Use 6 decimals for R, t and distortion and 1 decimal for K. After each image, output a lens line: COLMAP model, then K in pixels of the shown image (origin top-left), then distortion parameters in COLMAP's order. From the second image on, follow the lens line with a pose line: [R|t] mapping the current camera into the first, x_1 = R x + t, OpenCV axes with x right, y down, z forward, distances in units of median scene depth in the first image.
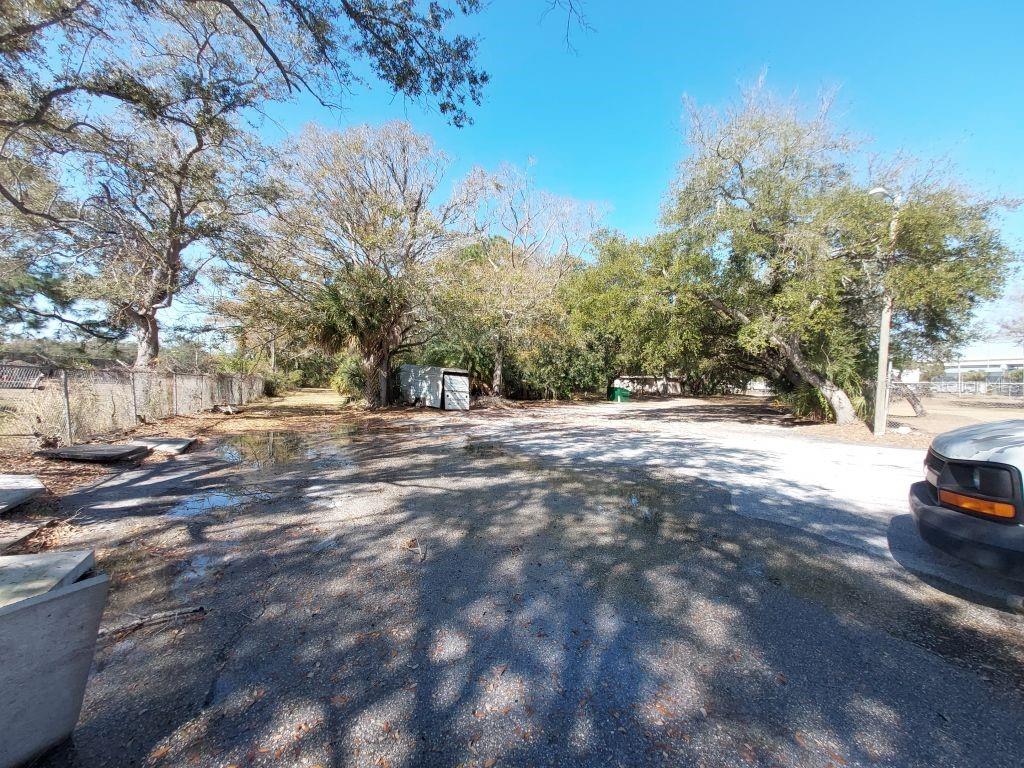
lens RADIAL K [[398.2, 0, 515.0], [0, 398.2, 385.7], [0, 0, 1]] dist [0.007015, 0.000352]
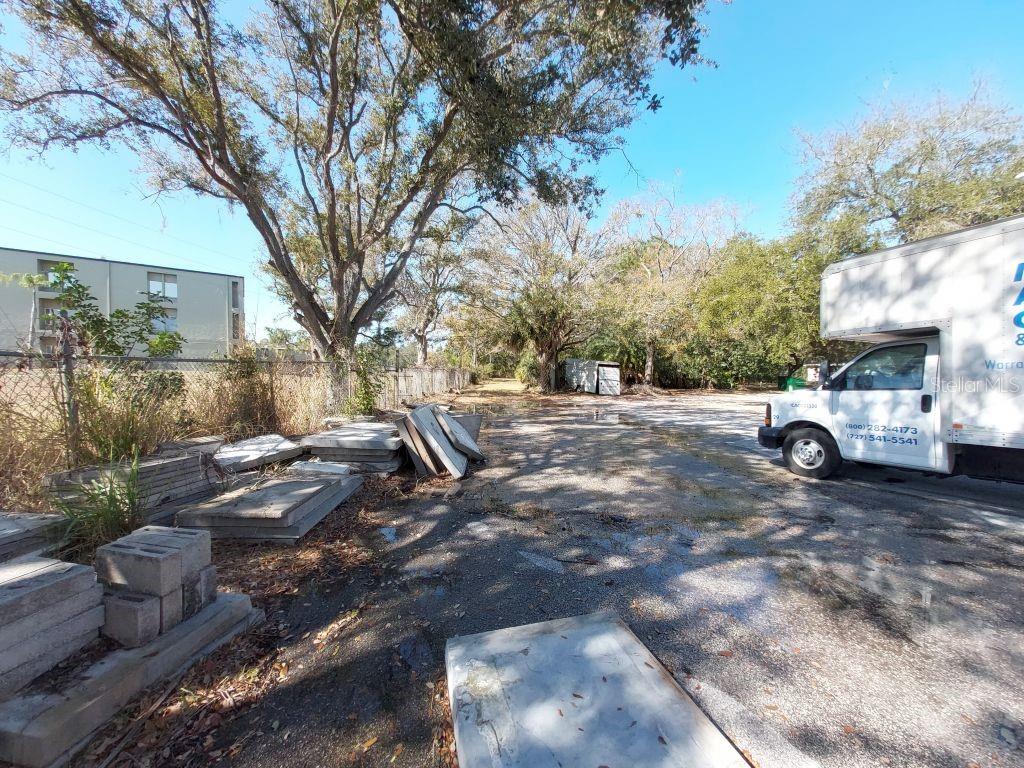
lens RADIAL K [[398.2, 0, 512.7], [0, 398.2, 383.7], [0, 0, 1]] dist [0.007015, 0.000352]
pose [[0.907352, 0.003525, -0.420357, 0.102542], [0.004532, 0.999825, 0.018167, 0.002511], [0.420348, -0.018389, 0.907177, -0.248413]]
